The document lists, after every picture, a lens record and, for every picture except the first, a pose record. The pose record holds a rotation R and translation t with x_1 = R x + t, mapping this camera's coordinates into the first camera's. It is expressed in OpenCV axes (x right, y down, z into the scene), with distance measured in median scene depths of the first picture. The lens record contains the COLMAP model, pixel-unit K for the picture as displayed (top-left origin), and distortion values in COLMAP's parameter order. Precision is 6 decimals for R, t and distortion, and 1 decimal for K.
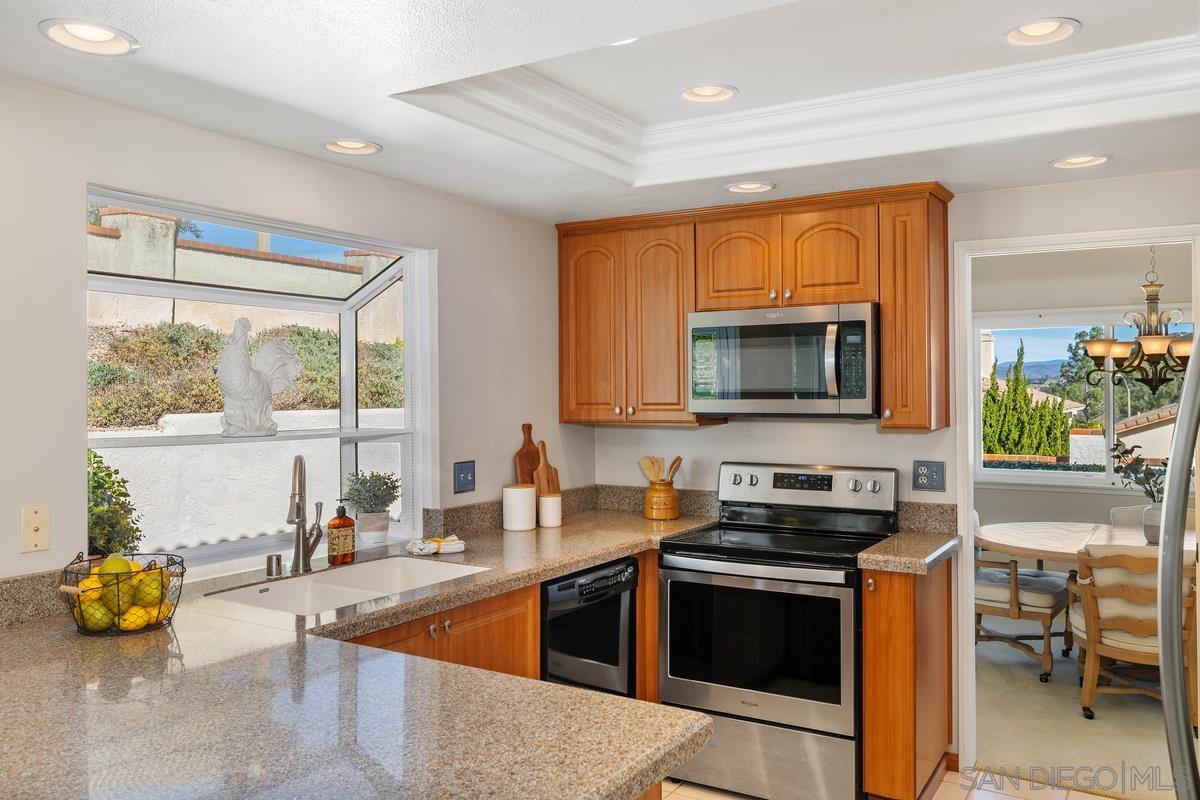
lens RADIAL K [[944.7, 0, 590.4], [0, 944.7, 377.7], [0, 0, 1]] dist [-0.001226, 0.004421]
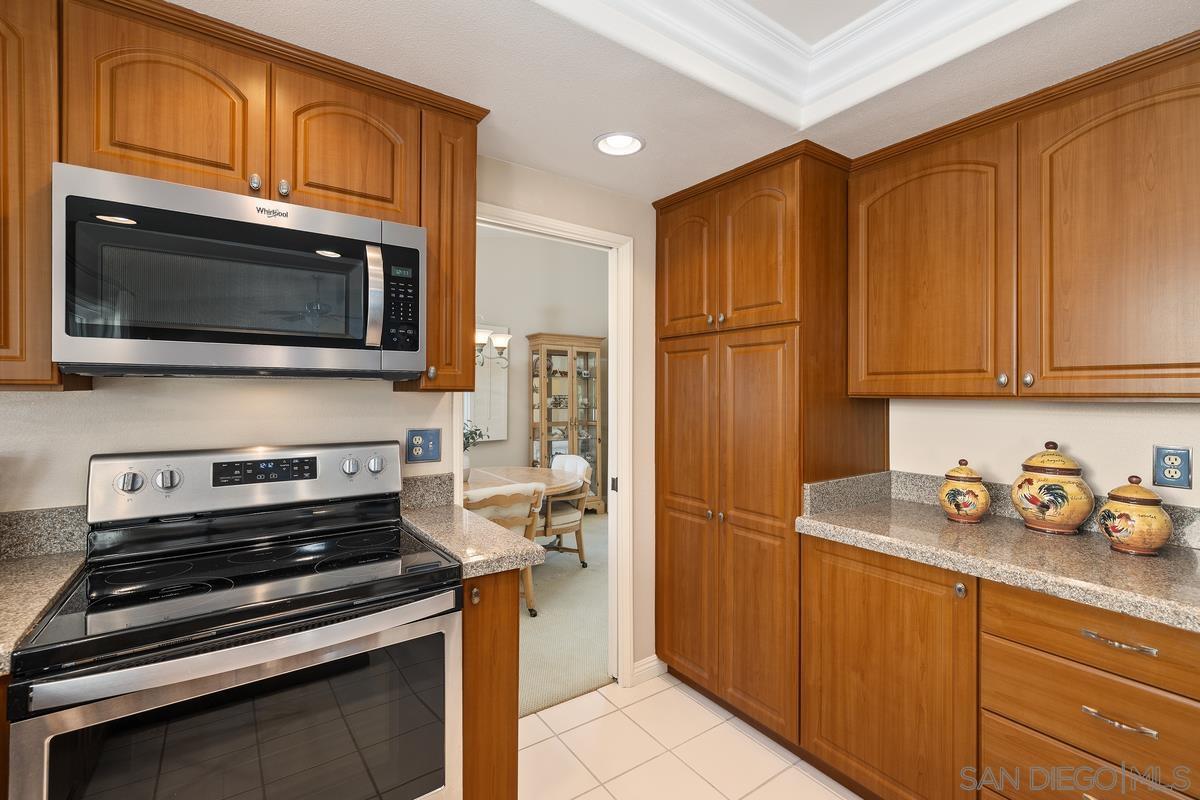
lens RADIAL K [[525.6, 0, 608.1], [0, 525.6, 392.8], [0, 0, 1]] dist [0.006751, -0.001280]
pose [[0.384610, 0.005241, 0.923064, -0.041083], [-0.021015, 0.999774, 0.003080, 0.046983], [-0.922840, -0.020583, 0.384634, 0.636823]]
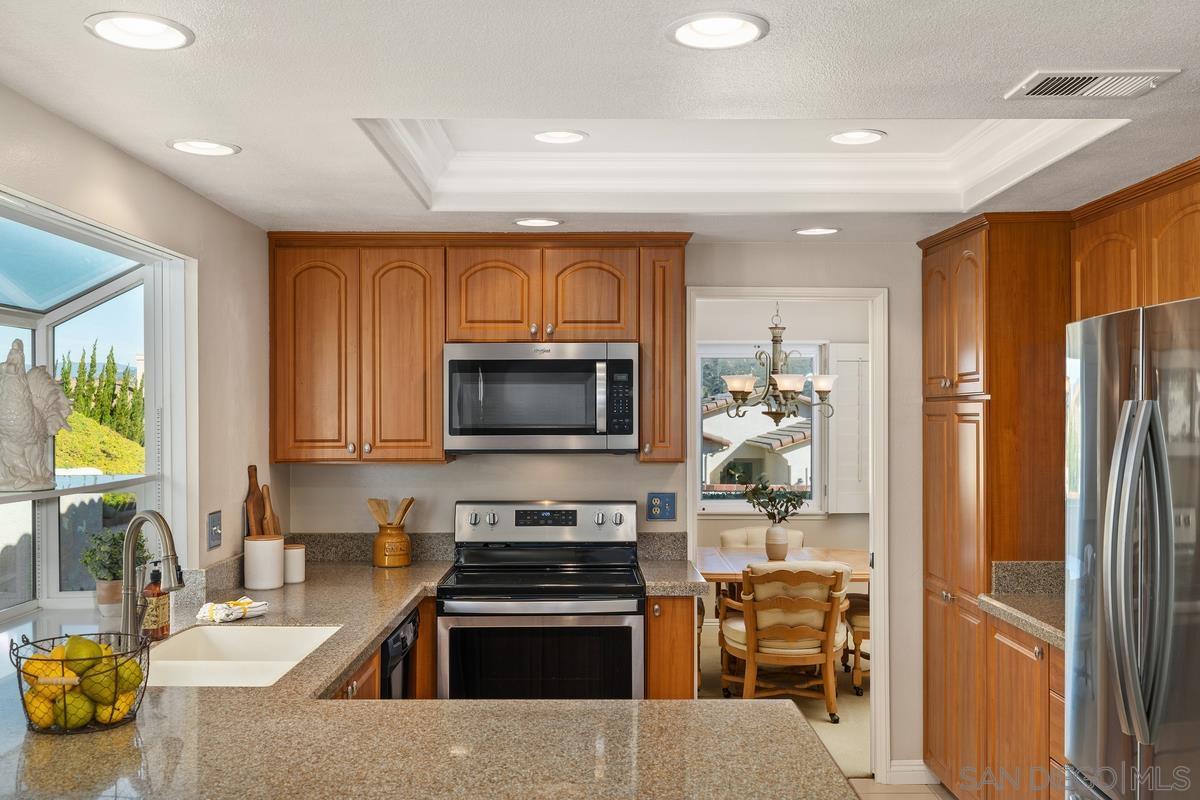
lens RADIAL K [[1177.8, 0, 602.0], [0, 1177.8, 403.0], [0, 0, 1]] dist [-0.012855, 0.000000]
pose [[0.845355, 0.006183, 0.534170, -0.397533], [-0.010481, 0.999933, 0.005013, -0.017500], [-0.534103, -0.009836, 0.845362, -0.074069]]
